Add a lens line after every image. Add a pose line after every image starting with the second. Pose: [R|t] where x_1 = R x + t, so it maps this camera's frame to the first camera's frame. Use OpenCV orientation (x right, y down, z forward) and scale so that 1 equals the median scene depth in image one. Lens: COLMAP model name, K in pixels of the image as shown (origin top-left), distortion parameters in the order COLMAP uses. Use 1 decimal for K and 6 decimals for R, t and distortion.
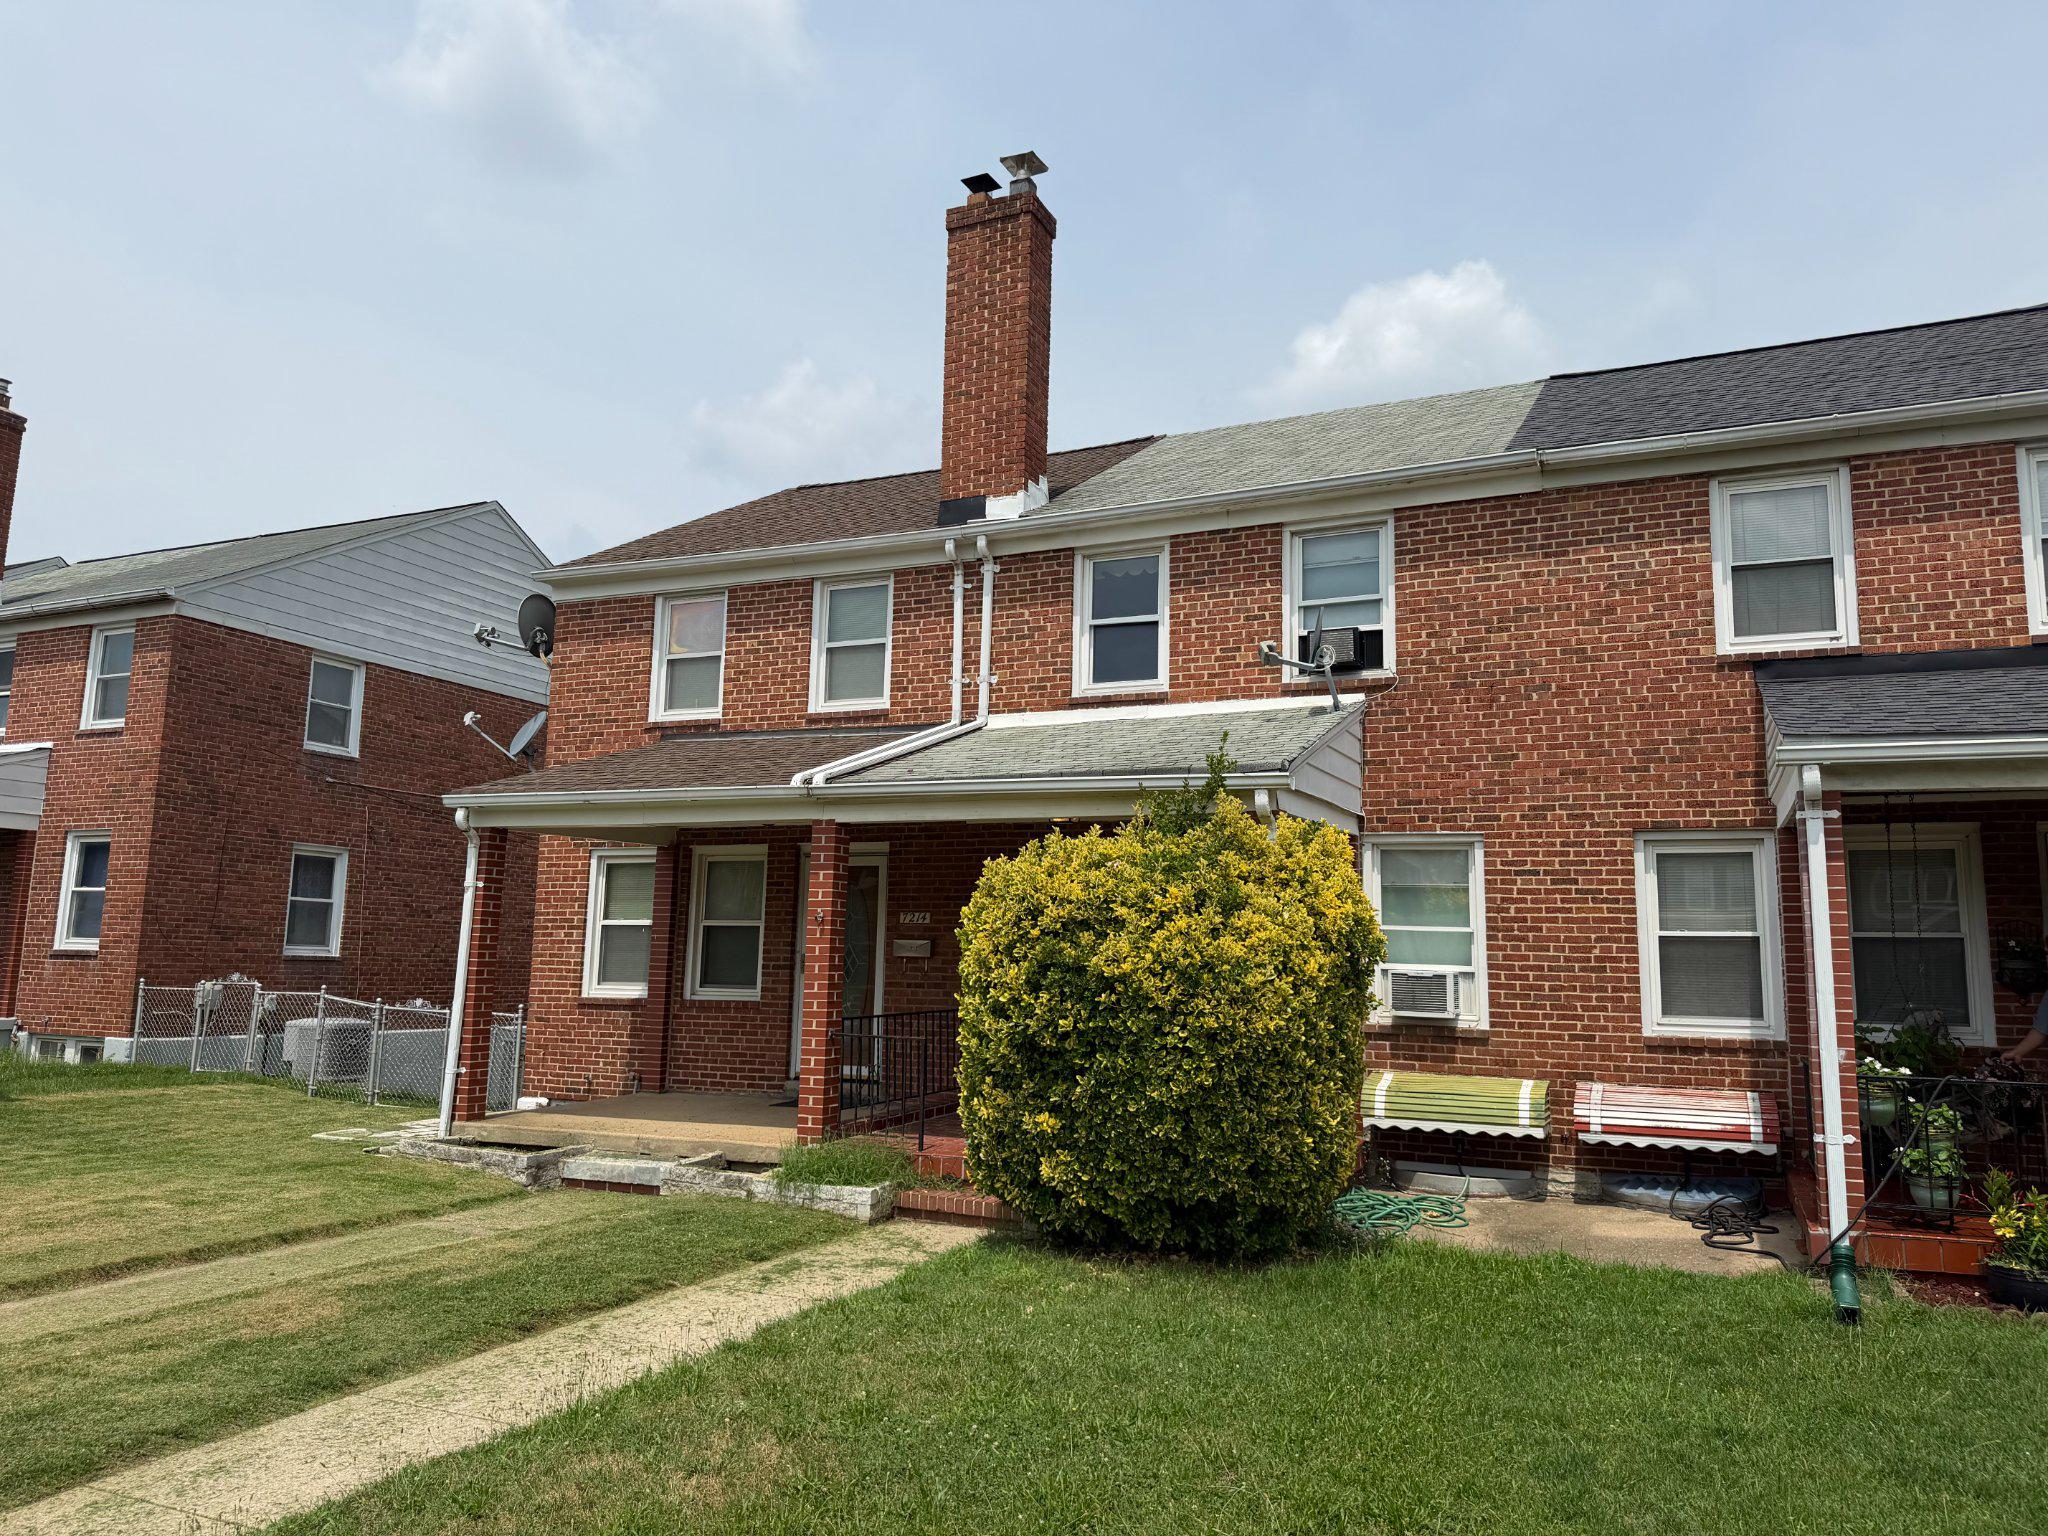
lens RADIAL K [[1445.9, 0, 1020.9], [0, 1445.9, 756.8], [0, 0, 1]] dist [0.048631, -0.061821]
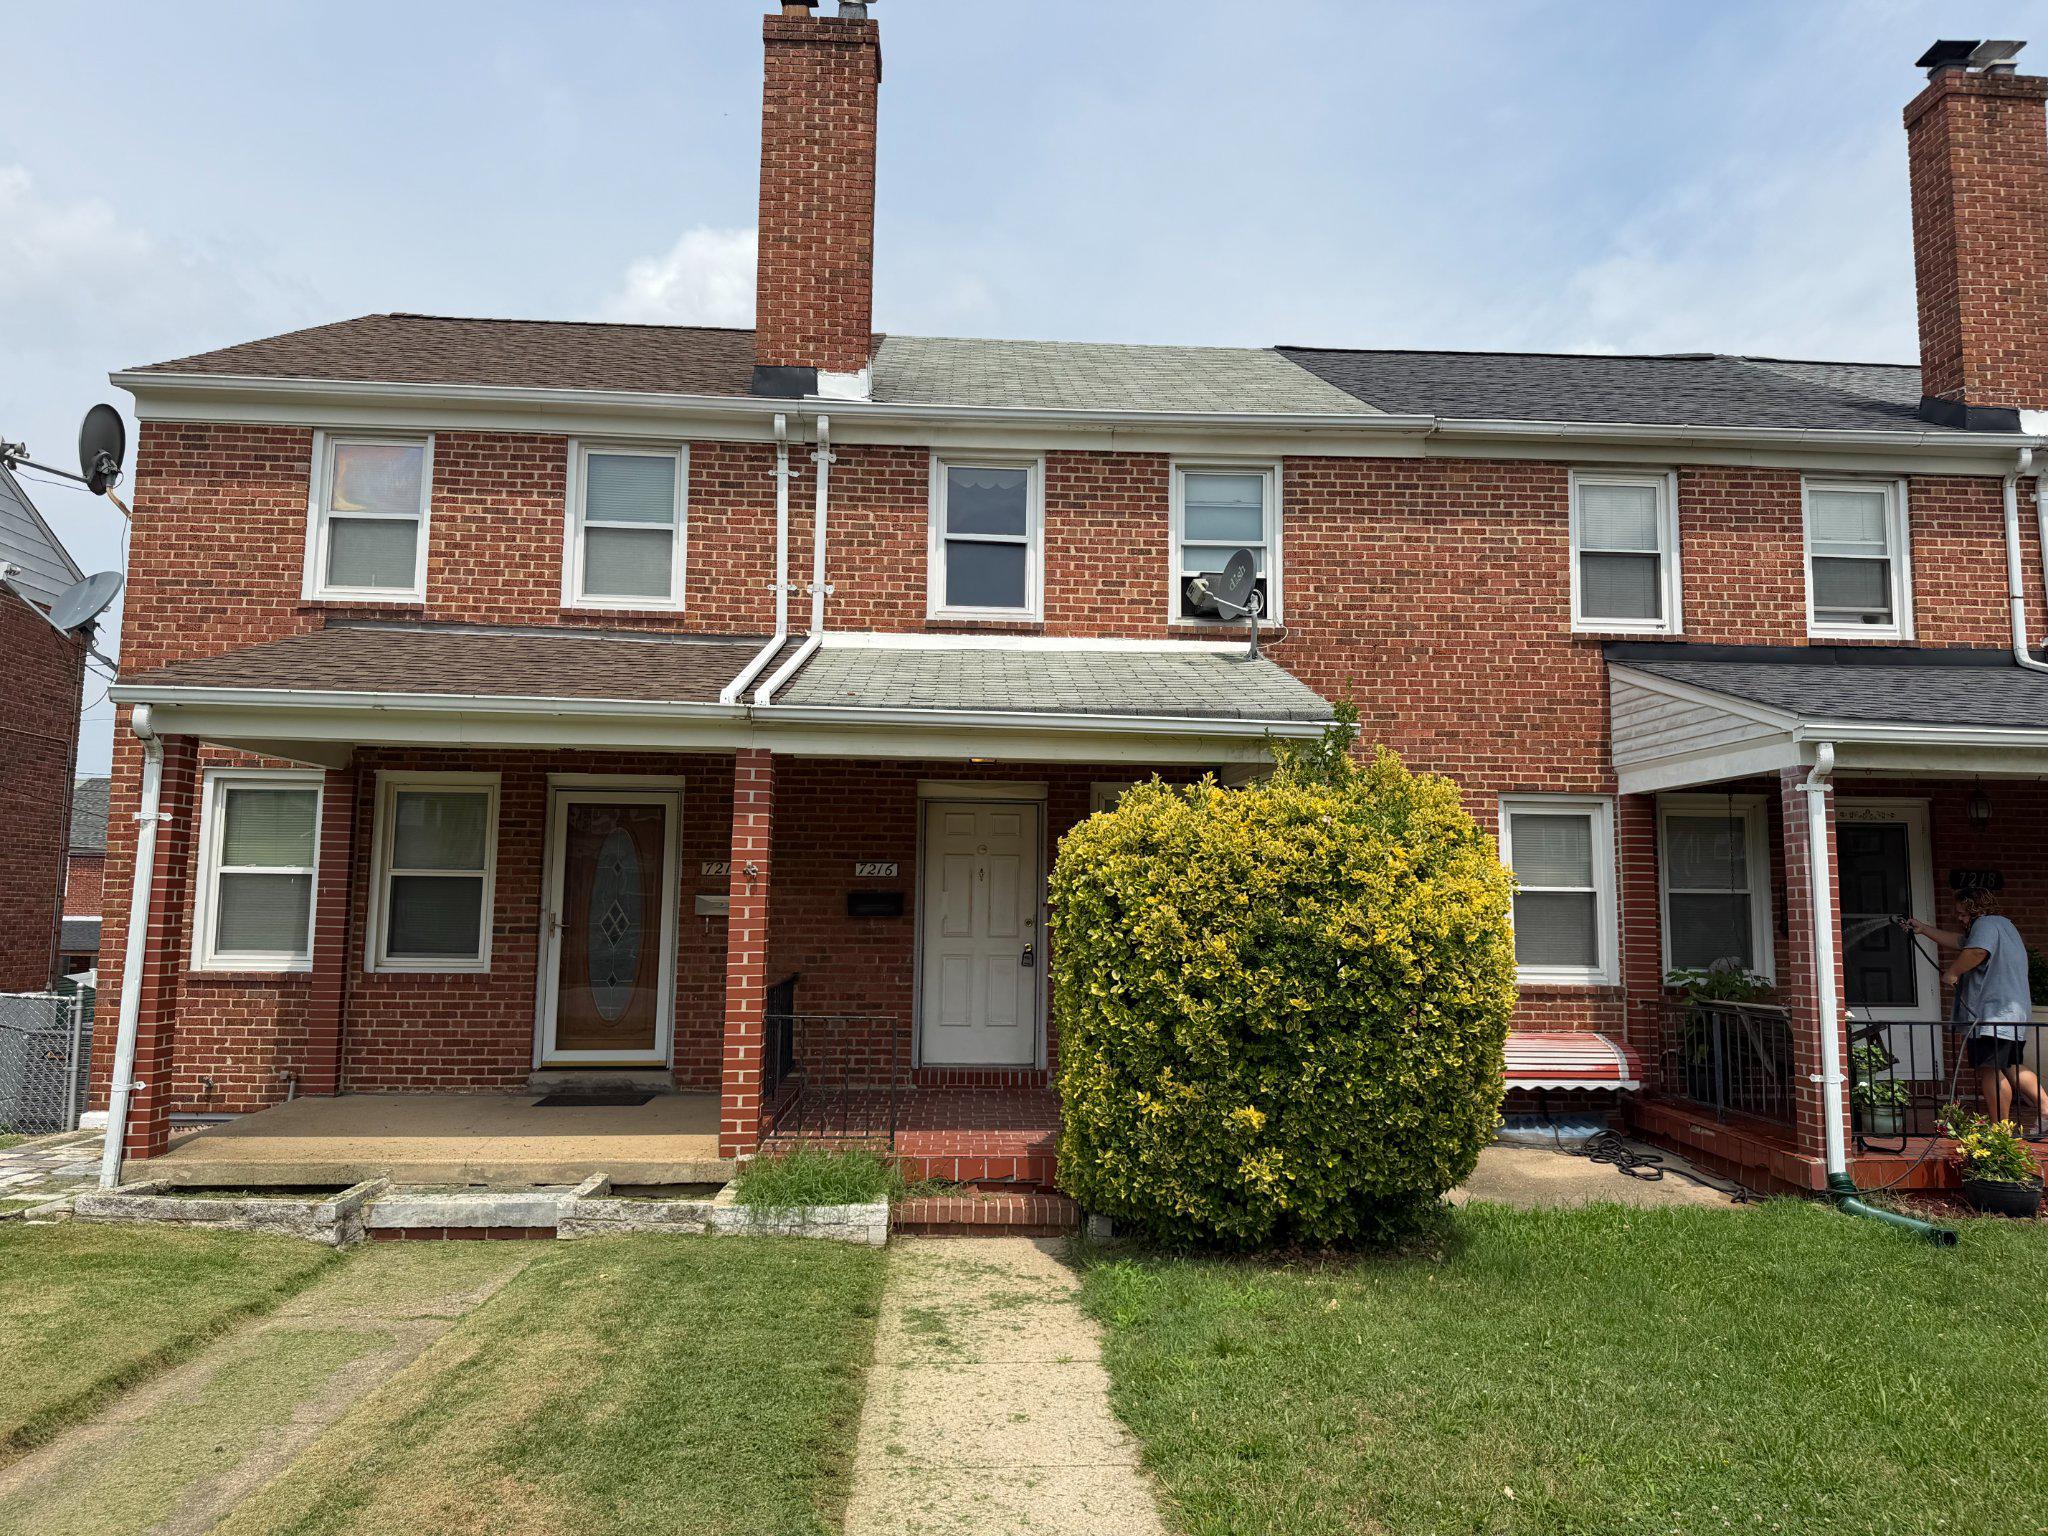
lens RADIAL K [[1445.9, 0, 1039.9], [0, 1445.9, 760.9], [0, 0, 1]] dist [0.048631, -0.061821]
pose [[0.883409, 0.040043, 0.466889, -0.357917], [-0.061826, 0.997592, 0.031422, 0.014904], [-0.464507, -0.056624, 0.883757, 0.216216]]
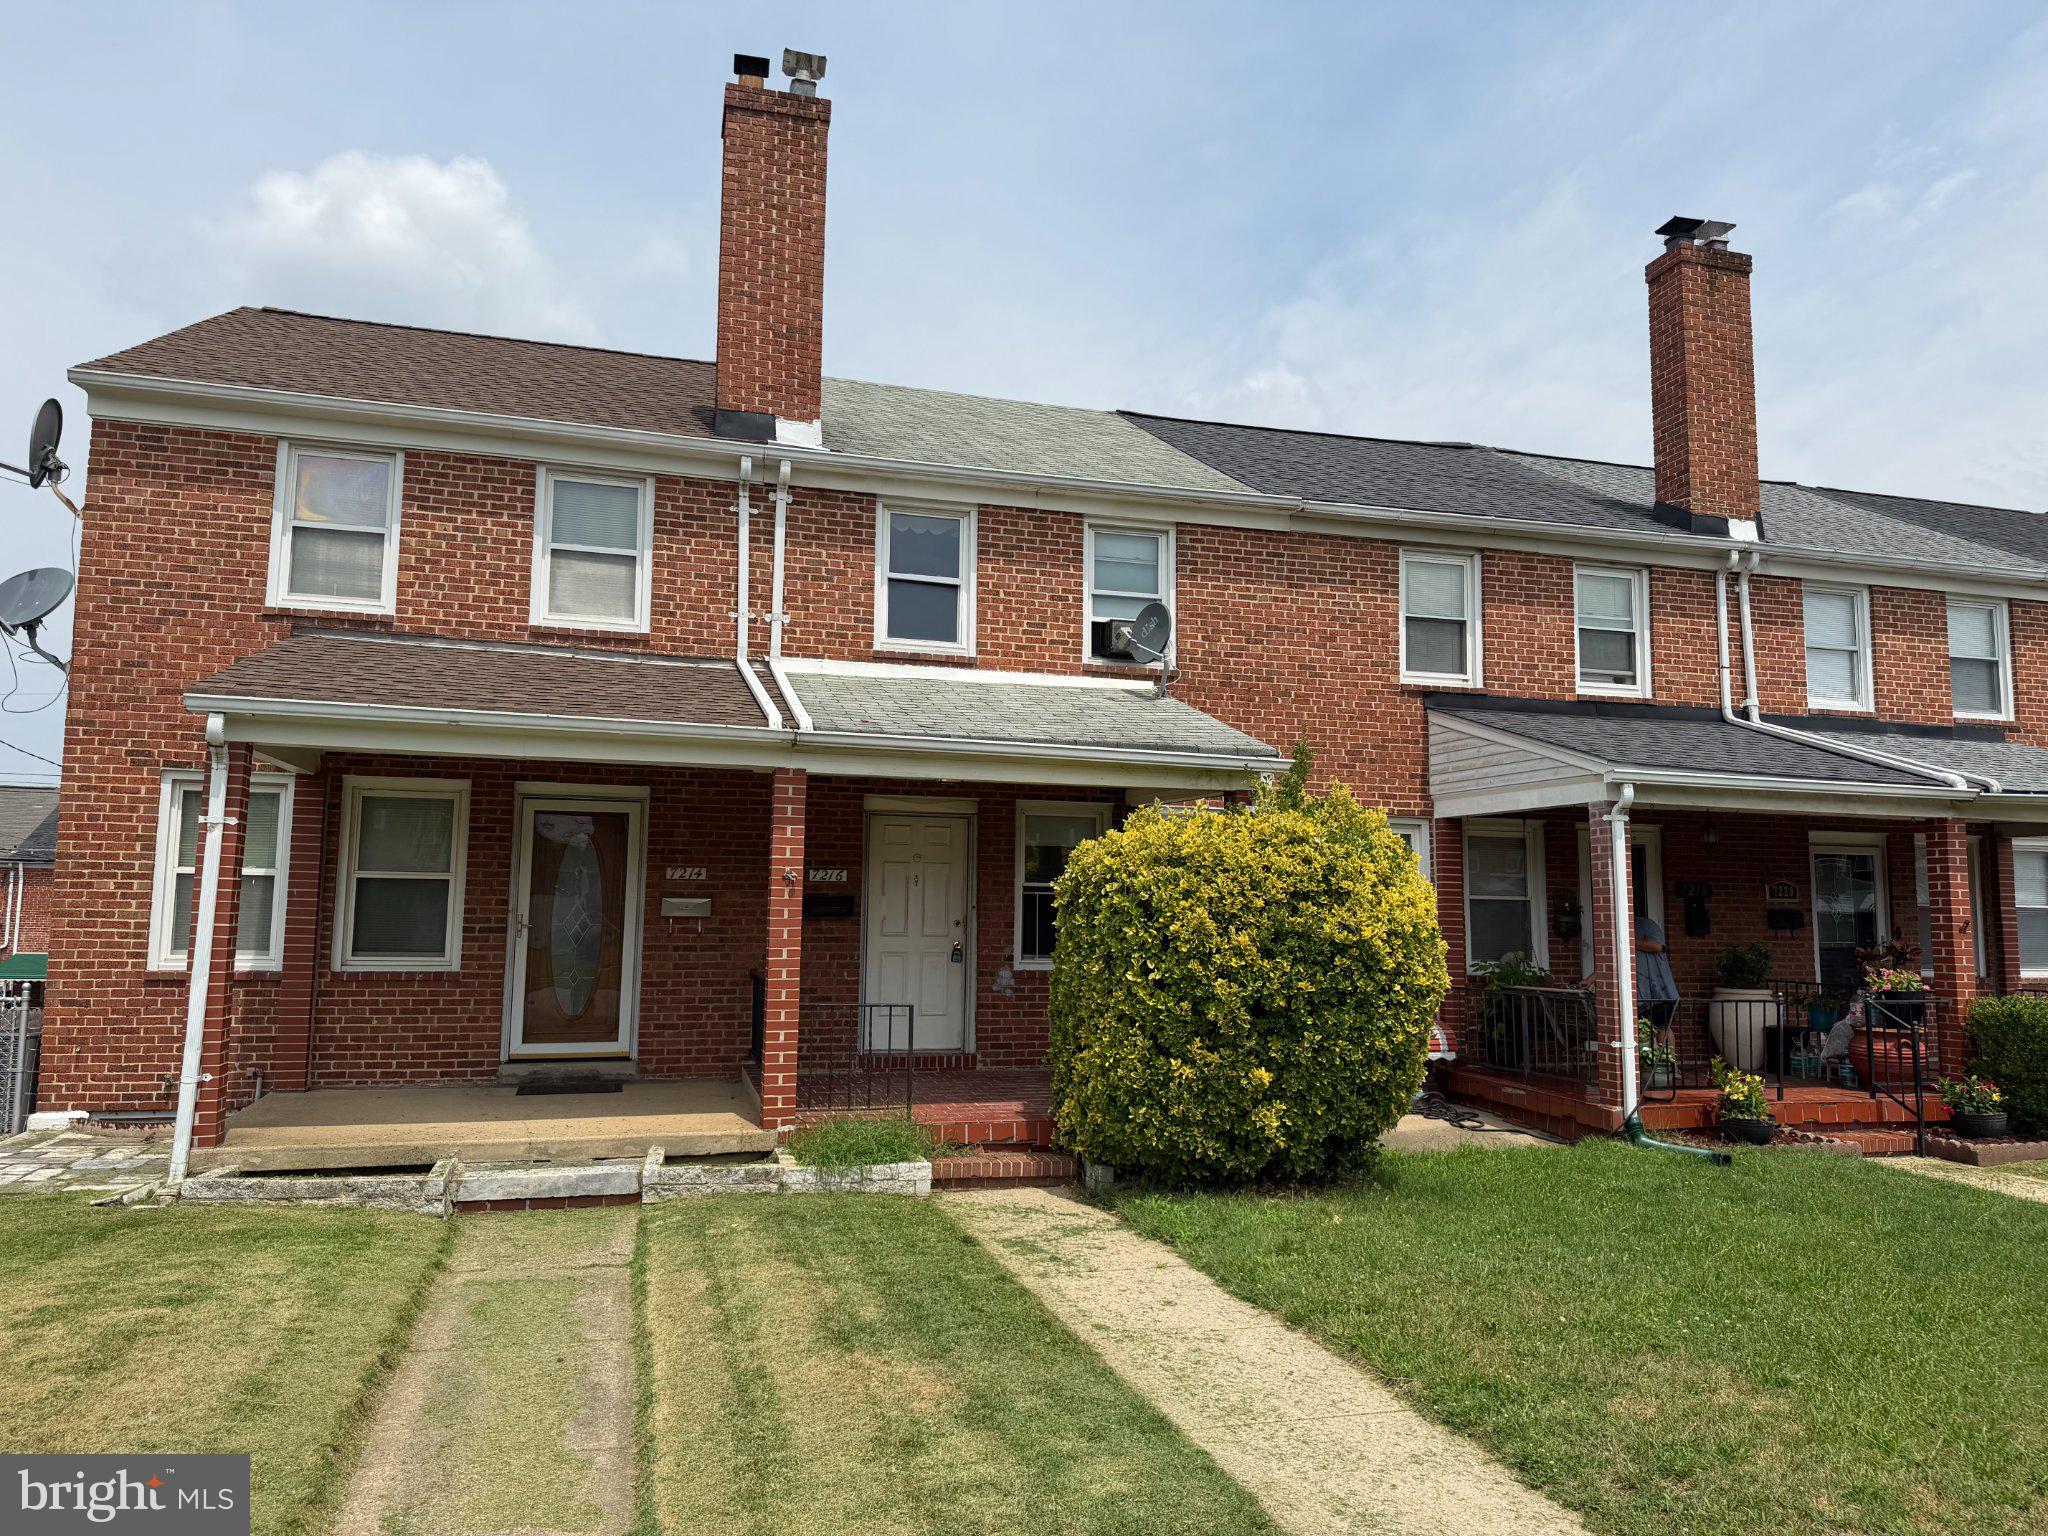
lens RADIAL K [[1445.9, 0, 1032.3], [0, 1445.9, 765.9], [0, 0, 1]] dist [0.048631, -0.061821]
pose [[0.759372, 0.060442, 0.647843, -0.586986], [-0.091610, 0.995690, 0.014486, 0.014776], [-0.644175, -0.070349, 0.761636, 0.212408]]
